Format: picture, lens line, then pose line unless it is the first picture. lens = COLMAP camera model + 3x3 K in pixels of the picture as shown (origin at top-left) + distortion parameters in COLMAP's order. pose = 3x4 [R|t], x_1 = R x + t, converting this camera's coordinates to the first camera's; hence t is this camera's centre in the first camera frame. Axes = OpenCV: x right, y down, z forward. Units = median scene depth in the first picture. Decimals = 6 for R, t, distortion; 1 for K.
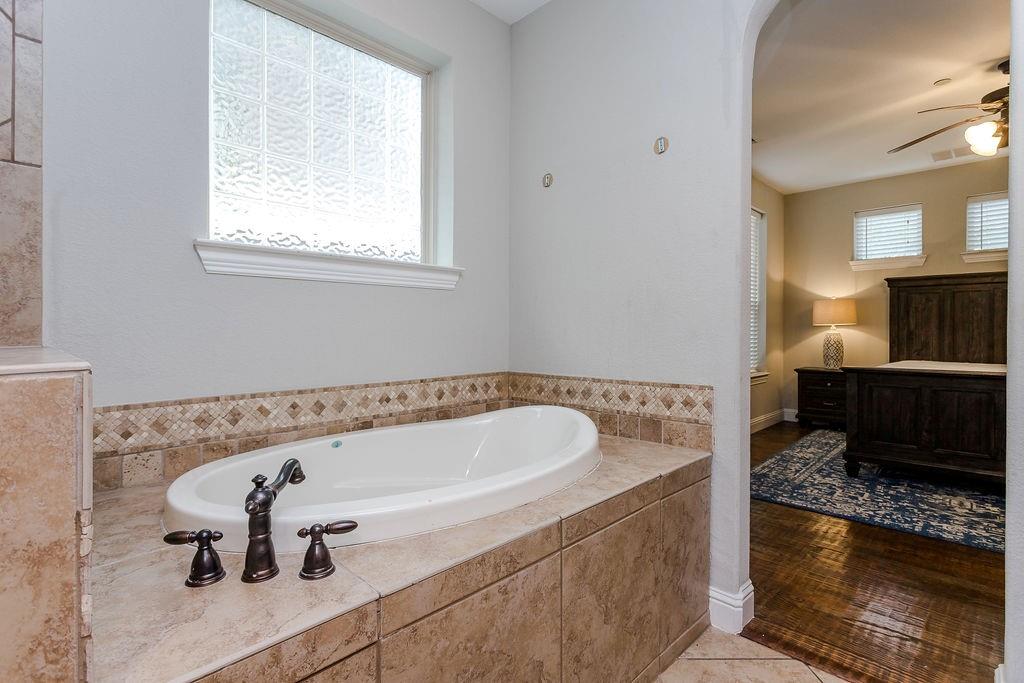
lens RADIAL K [[488.5, 0, 511.7], [0, 488.5, 335.3], [0, 0, 1]] dist [-0.002766, -0.000104]
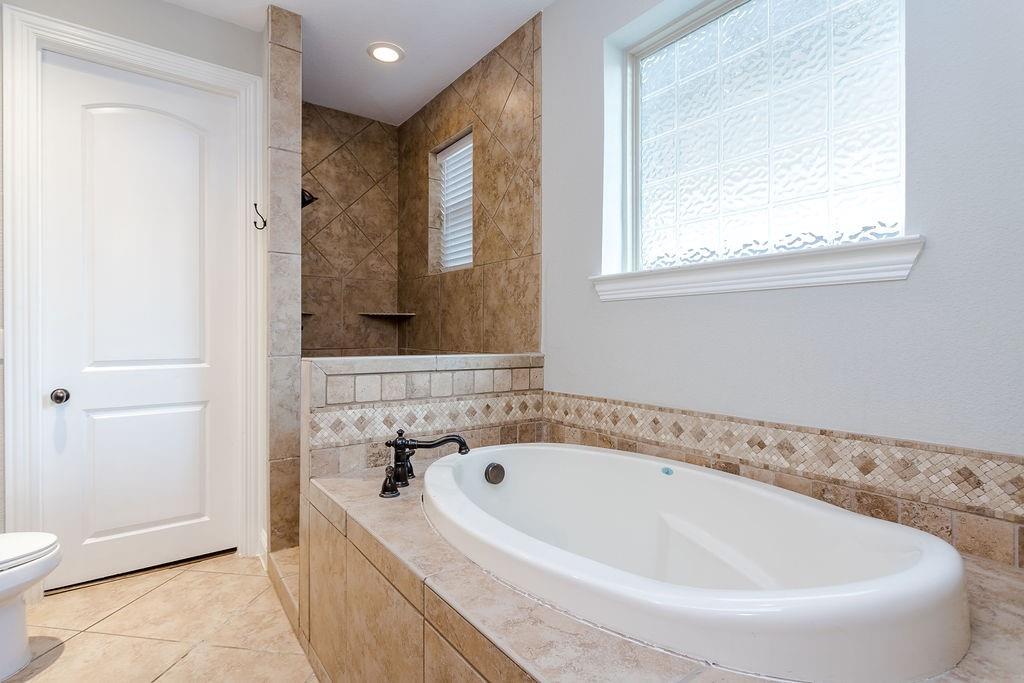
lens RADIAL K [[488.5, 0, 512.9], [0, 488.5, 336.7], [0, 0, 1]] dist [-0.002766, -0.000104]
pose [[-0.142233, 0.004950, -0.989821, 0.550197], [-0.013161, 0.999890, 0.006892, -0.032561], [0.989746, 0.014007, -0.142153, 0.763201]]
